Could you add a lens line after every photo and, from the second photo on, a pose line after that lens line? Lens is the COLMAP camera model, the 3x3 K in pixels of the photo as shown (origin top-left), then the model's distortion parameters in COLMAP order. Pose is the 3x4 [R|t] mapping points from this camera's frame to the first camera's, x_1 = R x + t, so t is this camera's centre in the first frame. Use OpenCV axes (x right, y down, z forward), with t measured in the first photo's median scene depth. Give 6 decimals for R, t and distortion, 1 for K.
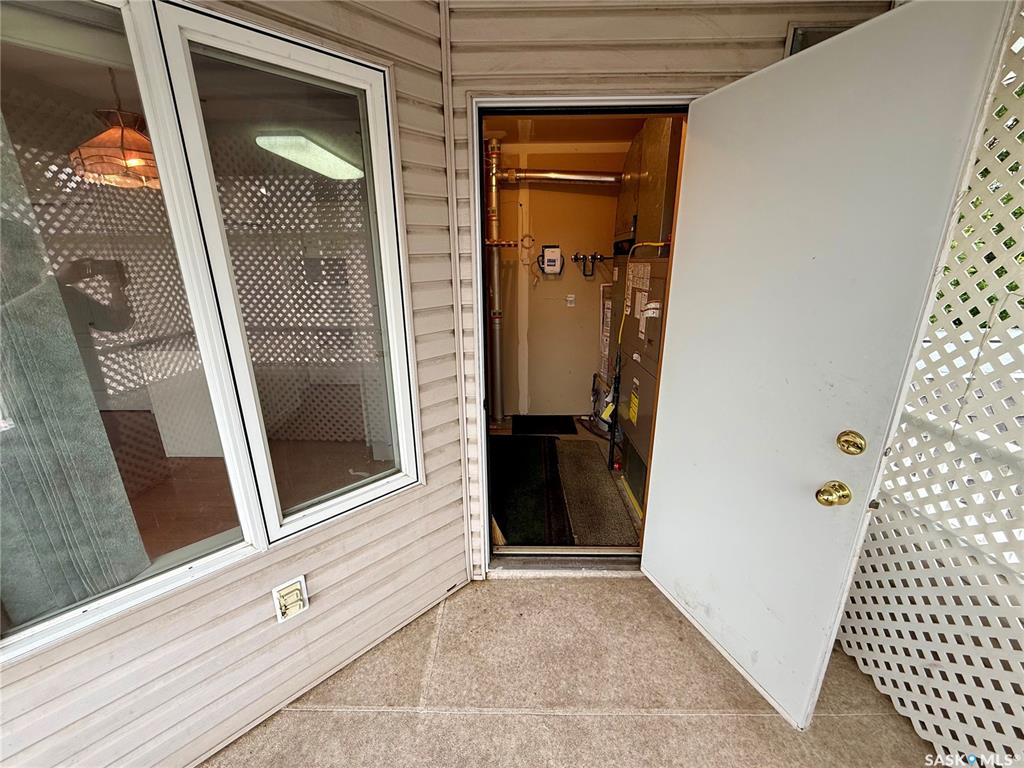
lens RADIAL K [[406.7, 0, 511.7], [0, 406.7, 382.6], [0, 0, 1]] dist [-0.000810, 0.000230]
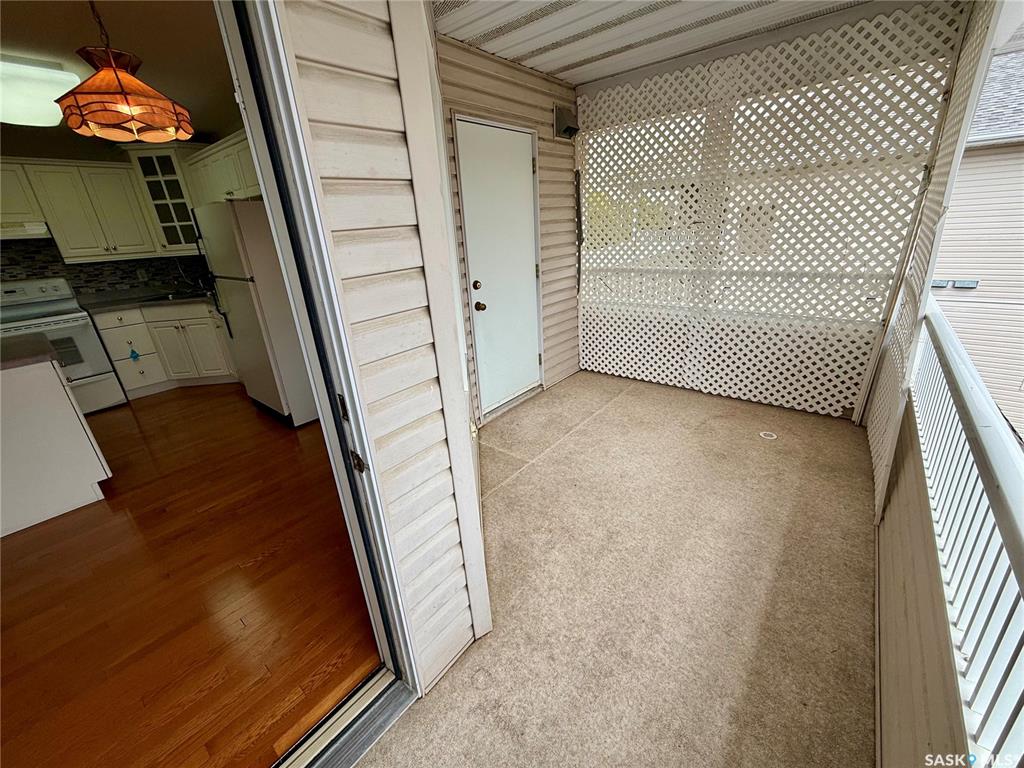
lens RADIAL K [[406.7, 0, 507.8], [0, 406.7, 384.5], [0, 0, 1]] dist [-0.000810, 0.000230]
pose [[0.626476, -0.316263, 0.712394, -1.563565], [0.277296, 0.944619, 0.175506, 0.127048], [-0.728447, 0.087593, 0.679479, -0.211250]]
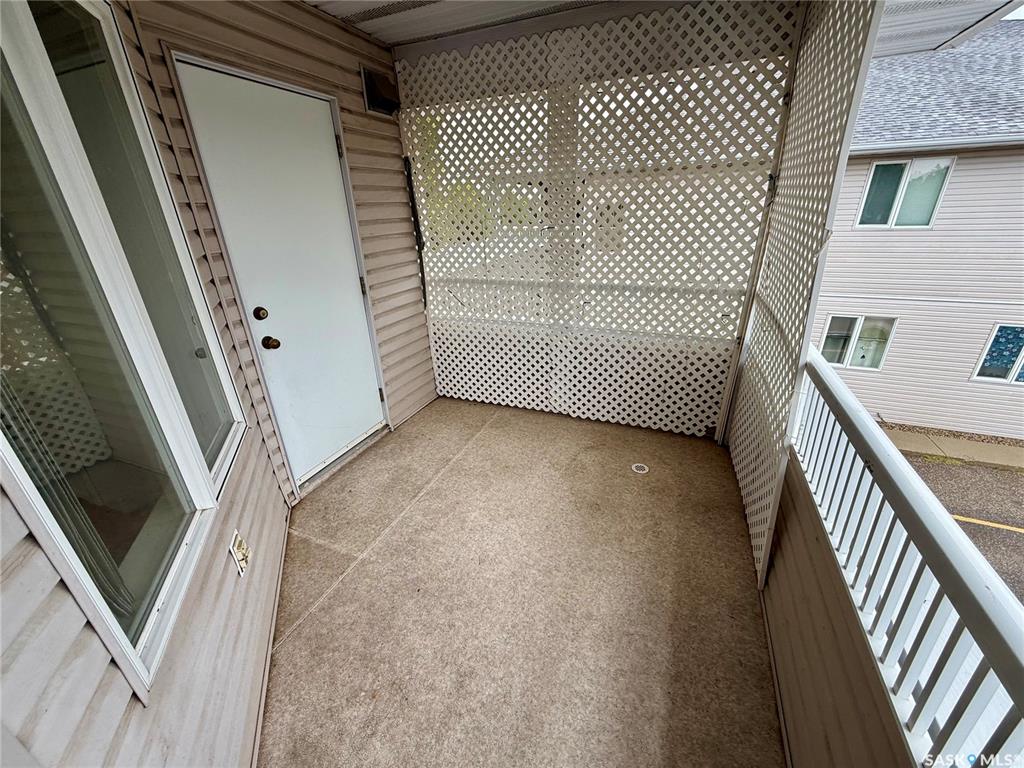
lens RADIAL K [[406.7, 0, 508.0], [0, 406.7, 384.2], [0, 0, 1]] dist [-0.000810, 0.000230]
pose [[0.377819, -0.373811, 0.847064, -1.010880], [0.293452, 0.916055, 0.273368, 0.061777], [-0.878145, 0.145289, 0.455798, -0.122750]]
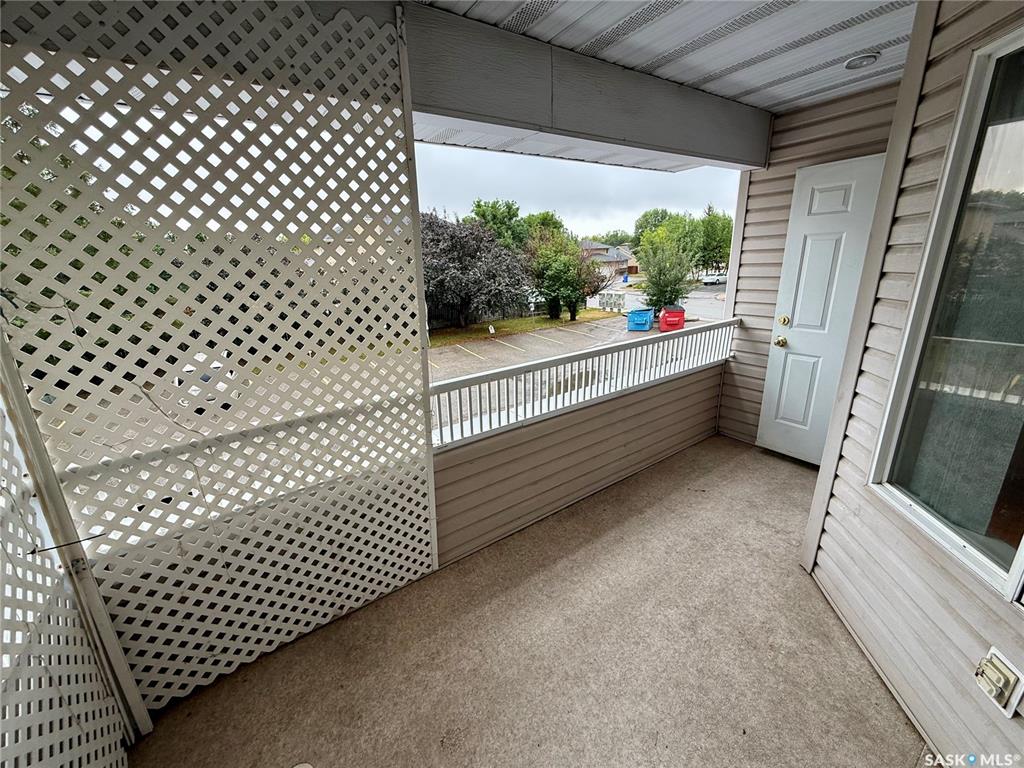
lens RADIAL K [[406.7, 0, 511.1], [0, 406.7, 384.7], [0, 0, 1]] dist [-0.000810, 0.000230]
pose [[-0.812170, 0.209439, -0.544531, 0.550388], [-0.123440, 0.850525, 0.511243, -0.249161], [0.570212, 0.482433, -0.664918, 0.719039]]
